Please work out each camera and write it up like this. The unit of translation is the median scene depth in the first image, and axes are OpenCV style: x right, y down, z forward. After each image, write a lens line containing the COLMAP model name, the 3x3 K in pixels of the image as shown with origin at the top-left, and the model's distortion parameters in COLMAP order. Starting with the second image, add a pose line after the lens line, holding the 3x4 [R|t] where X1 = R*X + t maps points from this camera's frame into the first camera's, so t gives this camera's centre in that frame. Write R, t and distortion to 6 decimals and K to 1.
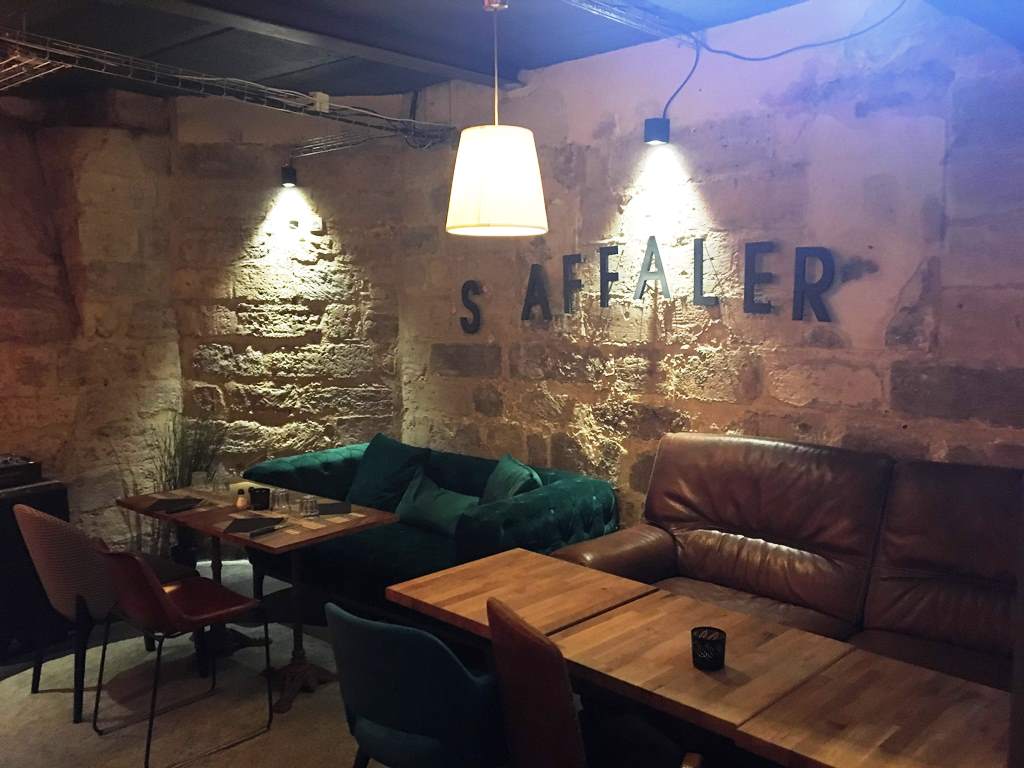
lens RADIAL K [[841.3, 0, 512.0], [0, 841.3, 384.0], [0, 0, 1]] dist [0.051300, -0.002962]
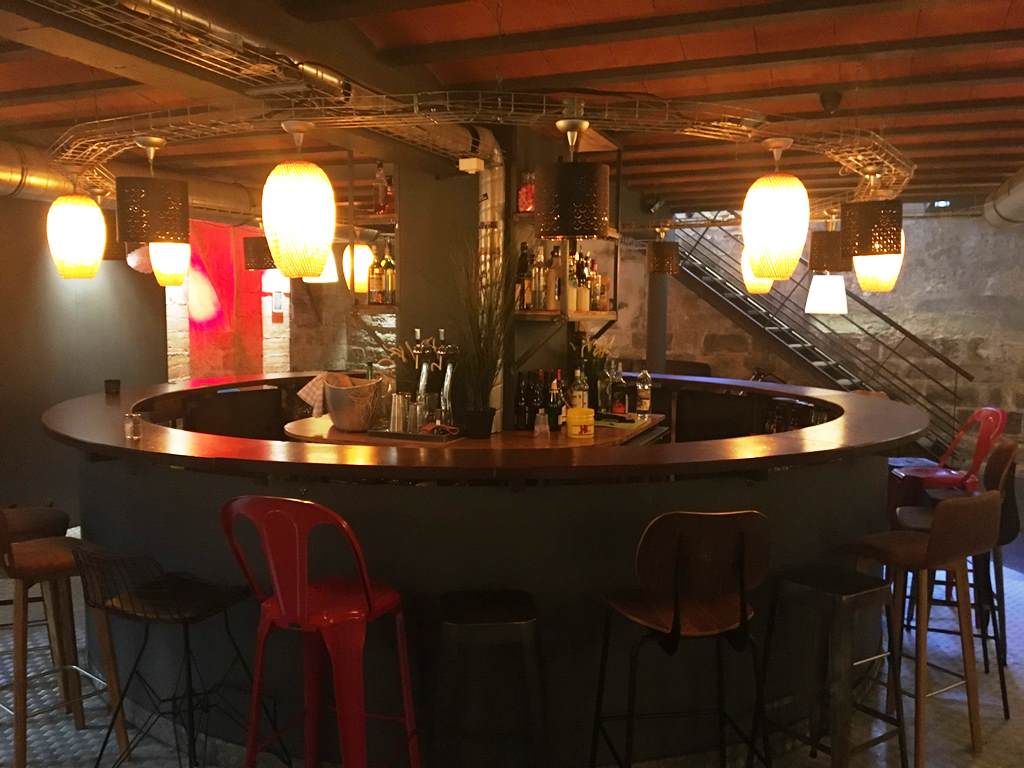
lens RADIAL K [[841.3, 0, 512.0], [0, 841.3, 384.0], [0, 0, 1]] dist [0.051300, -0.002962]
pose [[0.949966, -0.009919, 0.312197, -0.692313], [0.016130, 0.999720, -0.017317, 0.149057], [-0.311938, 0.021487, 0.949860, -1.332506]]
